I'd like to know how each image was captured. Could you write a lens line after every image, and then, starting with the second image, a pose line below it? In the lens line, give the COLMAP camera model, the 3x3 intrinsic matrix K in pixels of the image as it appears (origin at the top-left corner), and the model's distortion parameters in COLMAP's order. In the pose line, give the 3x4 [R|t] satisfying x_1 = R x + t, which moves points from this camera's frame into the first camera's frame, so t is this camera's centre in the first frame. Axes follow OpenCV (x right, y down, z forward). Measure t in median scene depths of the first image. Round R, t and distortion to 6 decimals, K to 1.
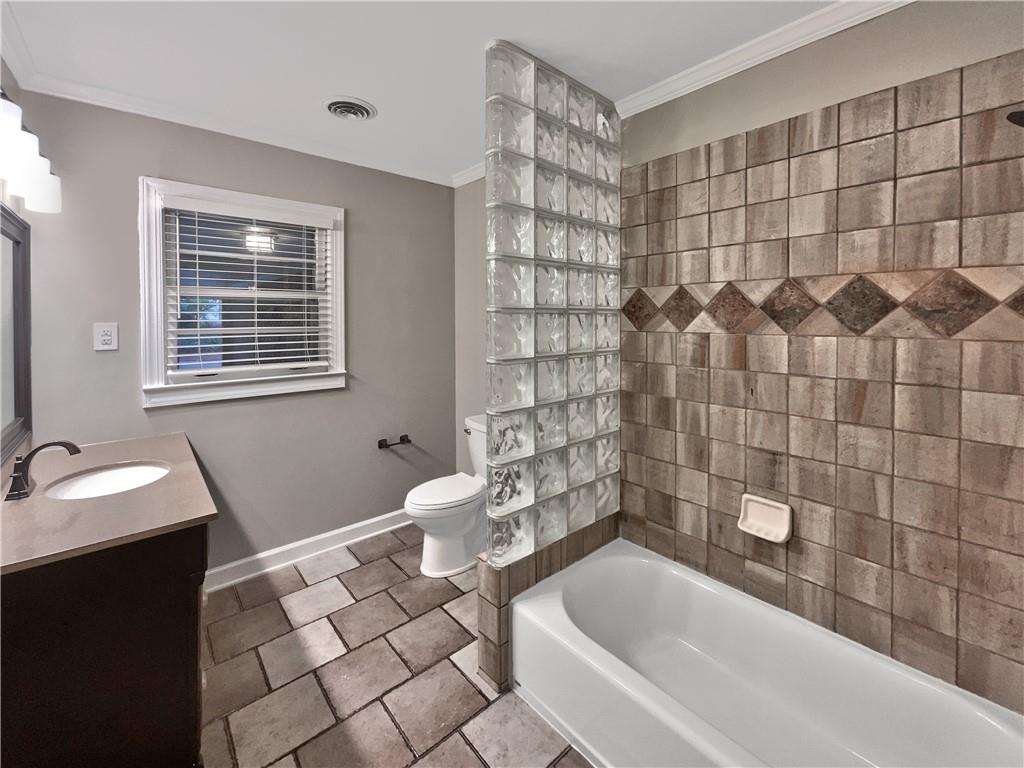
lens RADIAL K [[415.5, 0, 524.3], [0, 415.5, 321.0], [0, 0, 1]] dist [0.003893, 0.001486]
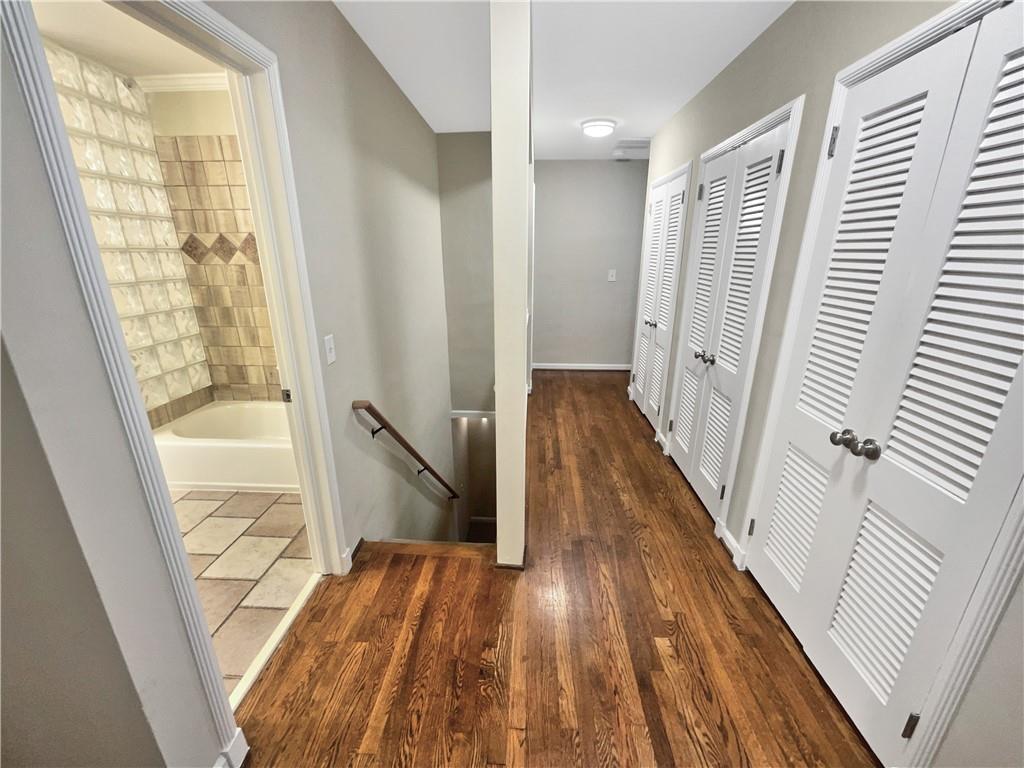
lens RADIAL K [[415.5, 0, 515.7], [0, 415.5, 388.6], [0, 0, 1]] dist [0.003893, 0.001486]
pose [[0.717592, -0.212541, 0.663241, 0.008010], [-0.000429, 0.952163, 0.305591, -0.008001], [-0.696464, -0.219574, 0.683173, -0.917628]]
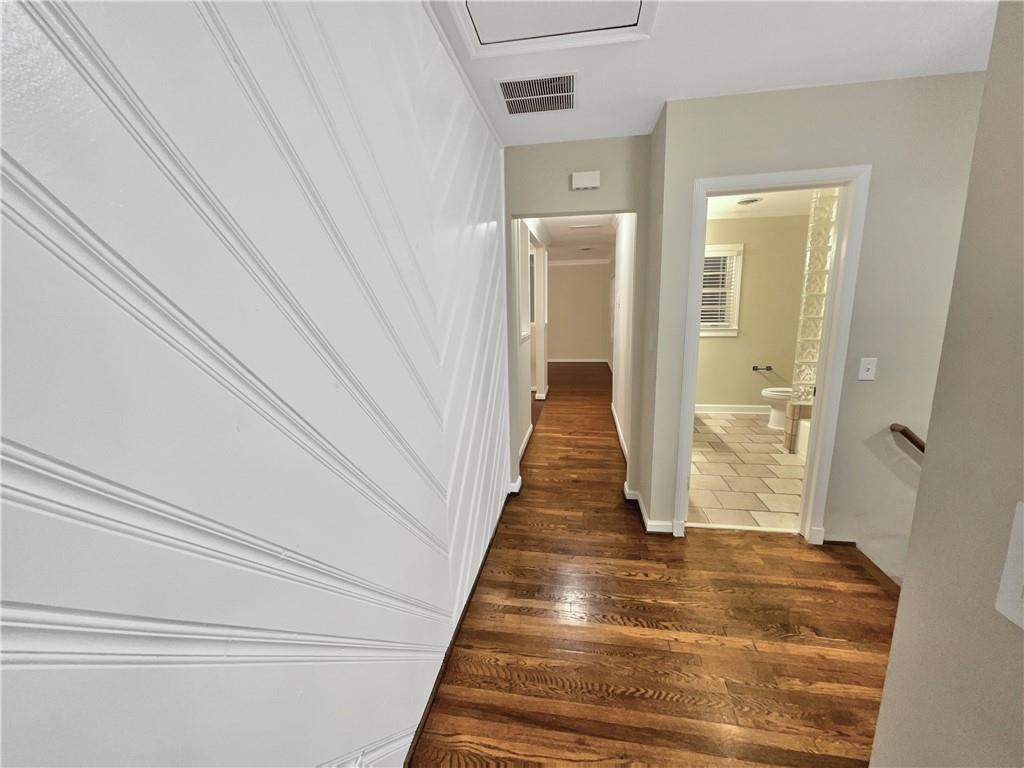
lens RADIAL K [[415.5, 0, 511.6], [0, 415.5, 383.0], [0, 0, 1]] dist [0.003893, 0.001486]
pose [[0.608356, 0.131655, -0.782668, 0.705773], [0.019345, 0.983393, 0.180456, -0.002023], [0.793428, -0.124922, 0.595706, -1.503793]]
